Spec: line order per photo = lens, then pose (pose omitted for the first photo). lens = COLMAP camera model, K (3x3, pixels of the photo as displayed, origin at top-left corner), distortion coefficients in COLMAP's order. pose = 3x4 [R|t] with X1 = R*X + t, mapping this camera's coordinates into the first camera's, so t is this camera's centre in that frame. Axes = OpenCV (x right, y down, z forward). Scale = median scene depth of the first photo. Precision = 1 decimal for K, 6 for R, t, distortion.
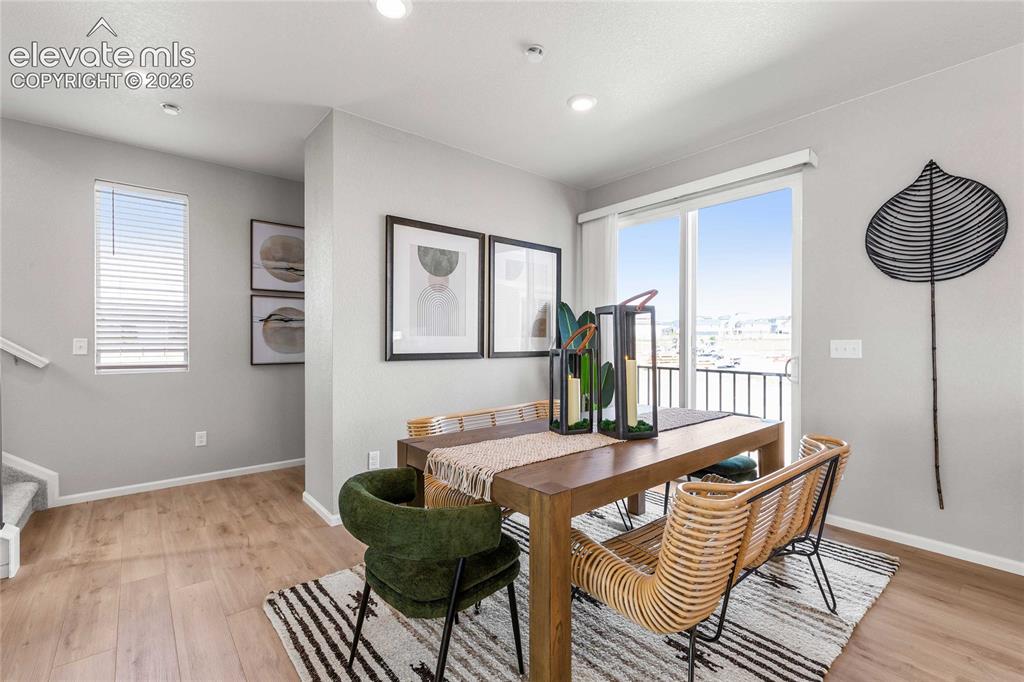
lens RADIAL K [[448.9, 0, 513.3], [0, 448.9, 343.7], [0, 0, 1]] dist [0.000938, -0.000196]
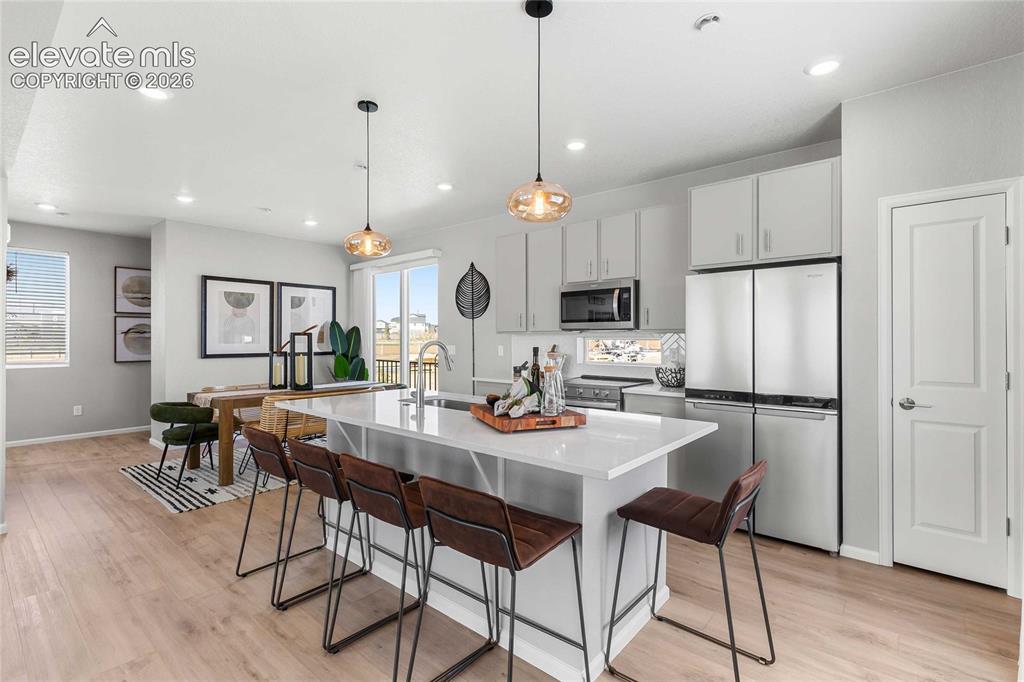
lens RADIAL K [[468.1, 0, 514.0], [0, 468.1, 338.9], [0, 0, 1]] dist [0.004430, -0.001304]
pose [[0.985652, -0.002264, 0.168773, 0.522330], [0.003569, 0.999966, -0.007429, -0.016789], [-0.168751, 0.007925, 0.985627, -0.864145]]
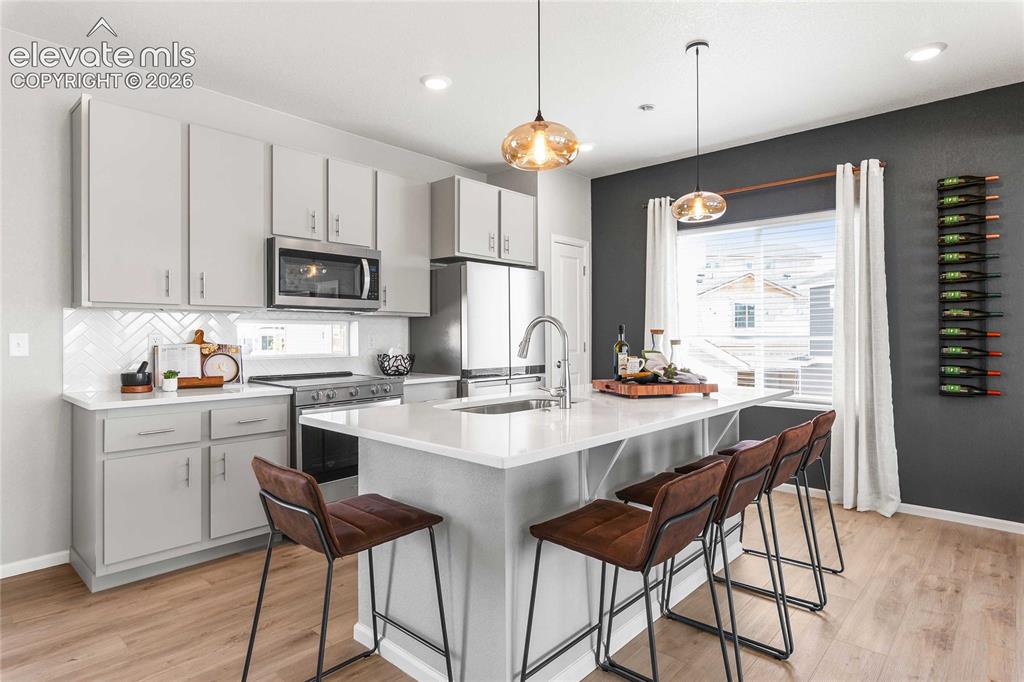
lens RADIAL K [[551.0, 0, 509.3], [0, 551.0, 333.4], [0, 0, 1]] dist [-0.004607, 0.002450]
pose [[-0.124429, 0.000812, 0.992228, -0.106787], [0.010141, 0.999948, 0.000454, 0.000601], [-0.992177, 0.010118, -0.124431, 0.030934]]
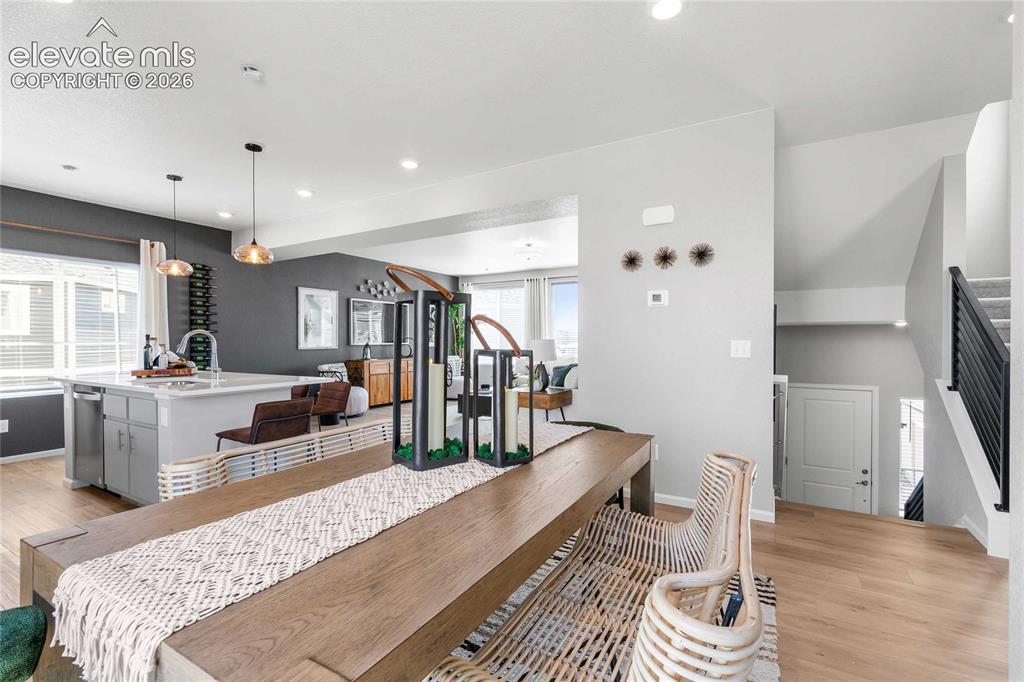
lens RADIAL K [[448.9, 0, 509.8], [0, 448.9, 343.1], [0, 0, 1]] dist [0.000938, -0.000196]
pose [[-0.942759, 0.001288, -0.333472, 0.232466], [-0.003111, 0.999915, 0.012657, -0.004420], [0.333460, 0.012969, -0.942675, 1.036565]]
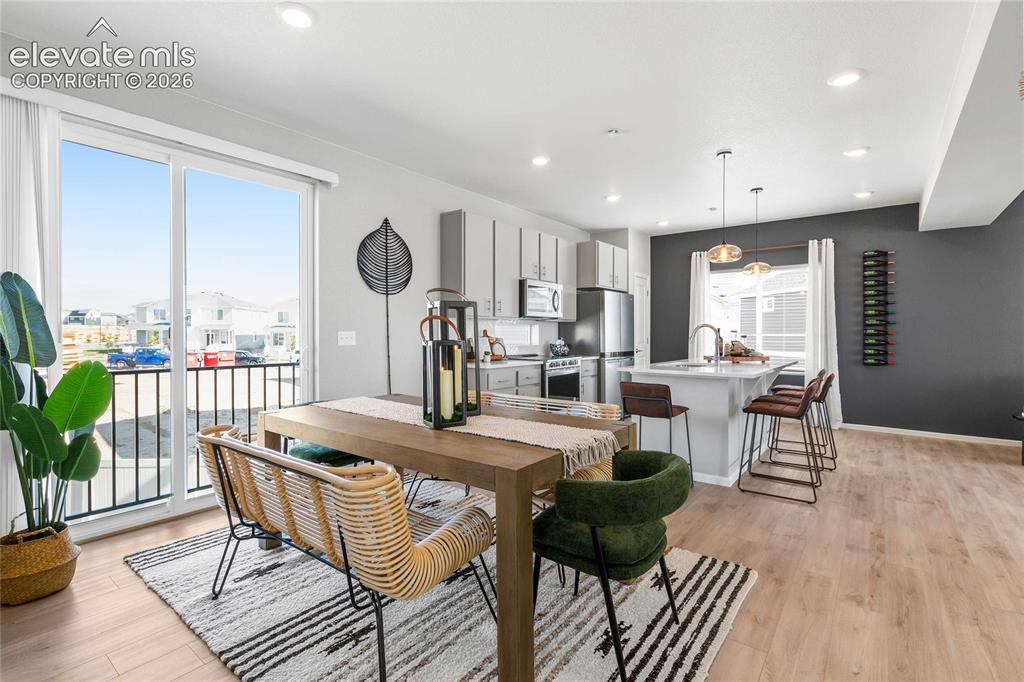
lens RADIAL K [[468.1, 0, 515.2], [0, 468.1, 334.8], [0, 0, 1]] dist [0.004430, -0.001304]
pose [[-0.206395, -0.006176, 0.978449, -0.539887], [0.007535, 0.999940, 0.007901, -0.004582], [-0.978440, 0.009003, -0.206336, 0.629014]]
